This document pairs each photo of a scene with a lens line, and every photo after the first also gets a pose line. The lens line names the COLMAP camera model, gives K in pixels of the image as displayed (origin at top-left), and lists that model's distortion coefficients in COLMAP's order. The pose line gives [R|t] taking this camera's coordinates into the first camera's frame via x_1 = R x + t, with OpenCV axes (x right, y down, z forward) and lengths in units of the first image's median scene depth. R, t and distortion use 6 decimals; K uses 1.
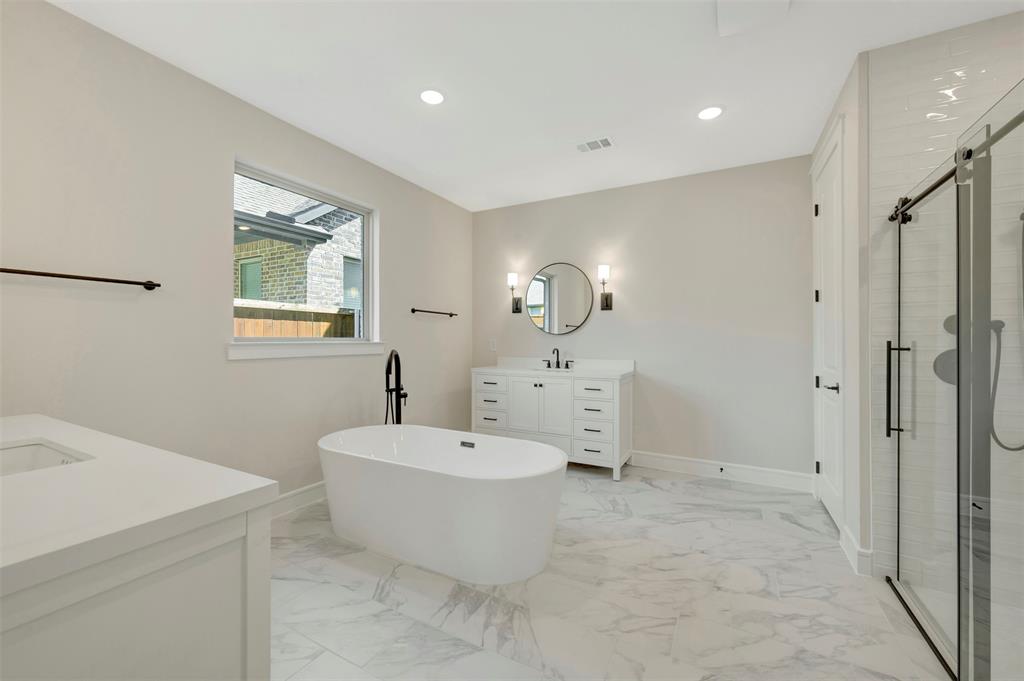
lens RADIAL K [[406.2, 0, 514.6], [0, 406.2, 338.2], [0, 0, 1]] dist [0.002335, 0.000160]
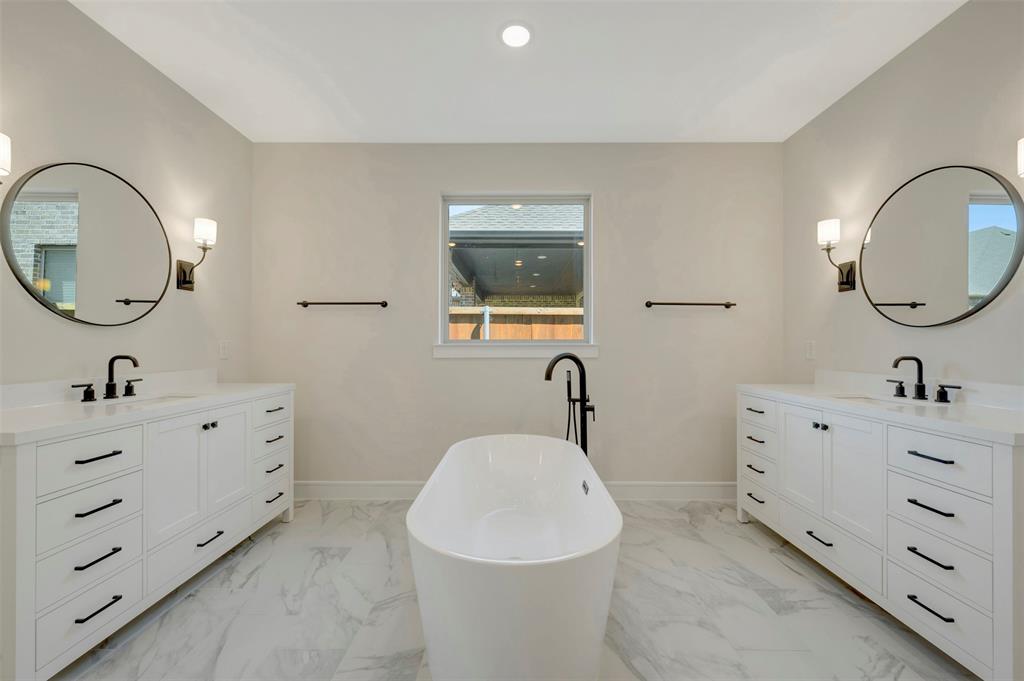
lens RADIAL K [[408.7, 0, 515.2], [0, 408.7, 344.7], [0, 0, 1]] dist [0.003599, 0.000289]
pose [[0.473210, -0.002184, -0.880947, 0.390311], [0.006953, 0.999975, 0.001256, 0.009398], [0.880922, -0.006719, 0.473214, 0.476407]]
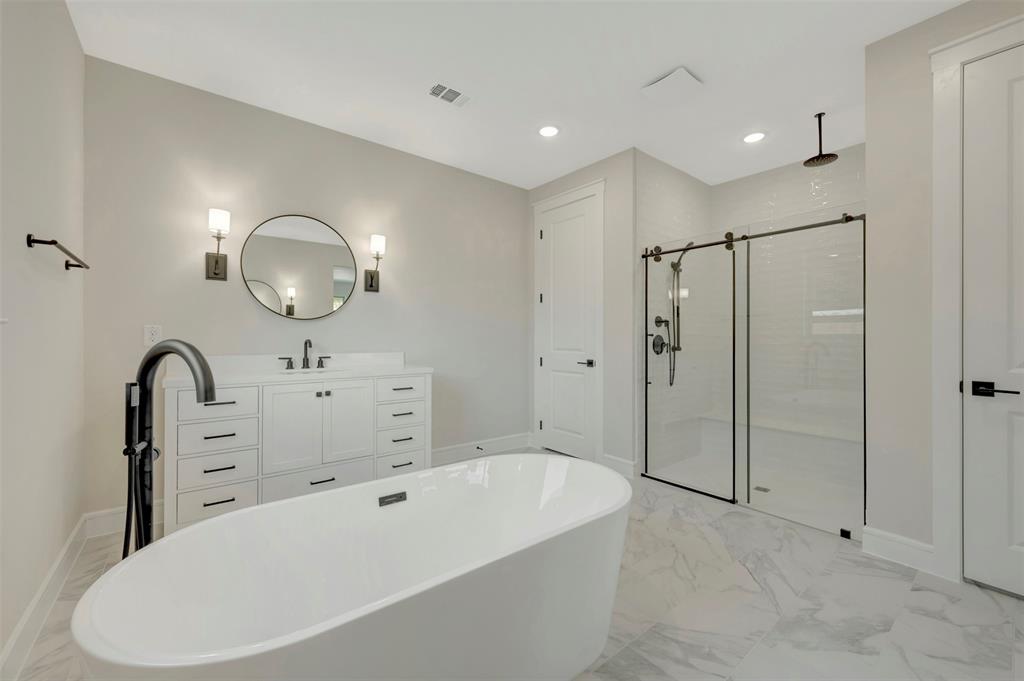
lens RADIAL K [[406.2, 0, 514.6], [0, 406.2, 338.2], [0, 0, 1]] dist [0.002335, 0.000160]
pose [[0.392662, -0.001364, 0.919682, -0.505054], [-0.010414, 0.999928, 0.005930, 0.019423], [-0.919624, -0.011906, 0.392620, 0.522351]]
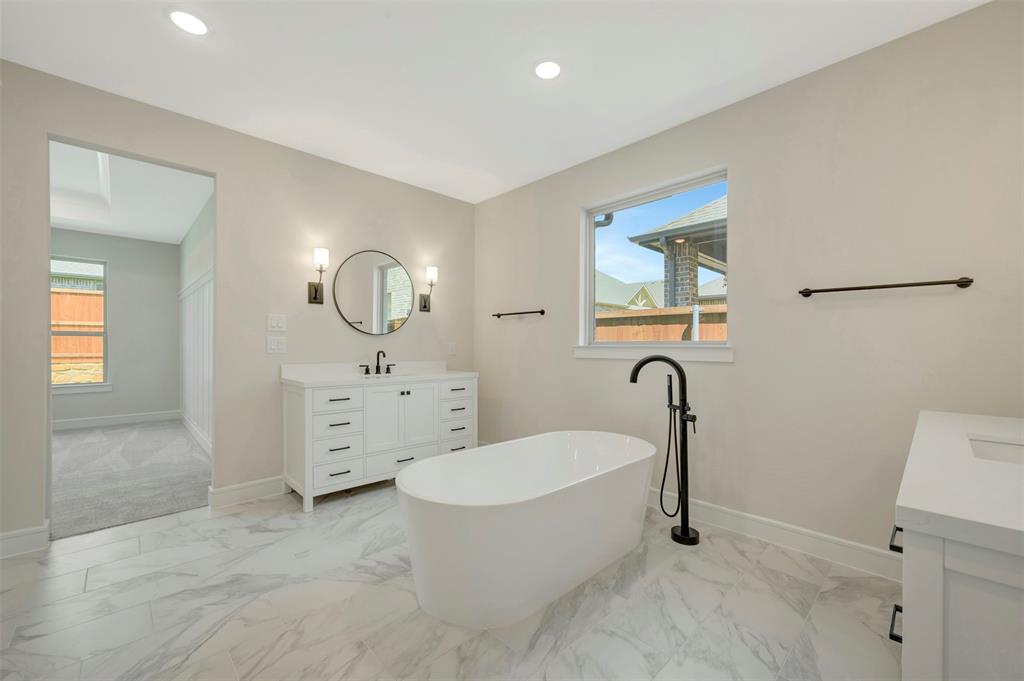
lens RADIAL K [[414.1, 0, 525.1], [0, 414.1, 357.5], [0, 0, 1]] dist [0.009187, -0.000007]
pose [[-0.298441, 0.023366, -0.954142, 0.536921], [0.000275, 0.999702, 0.024395, 0.012789], [0.954428, 0.007018, -0.298359, 0.948539]]
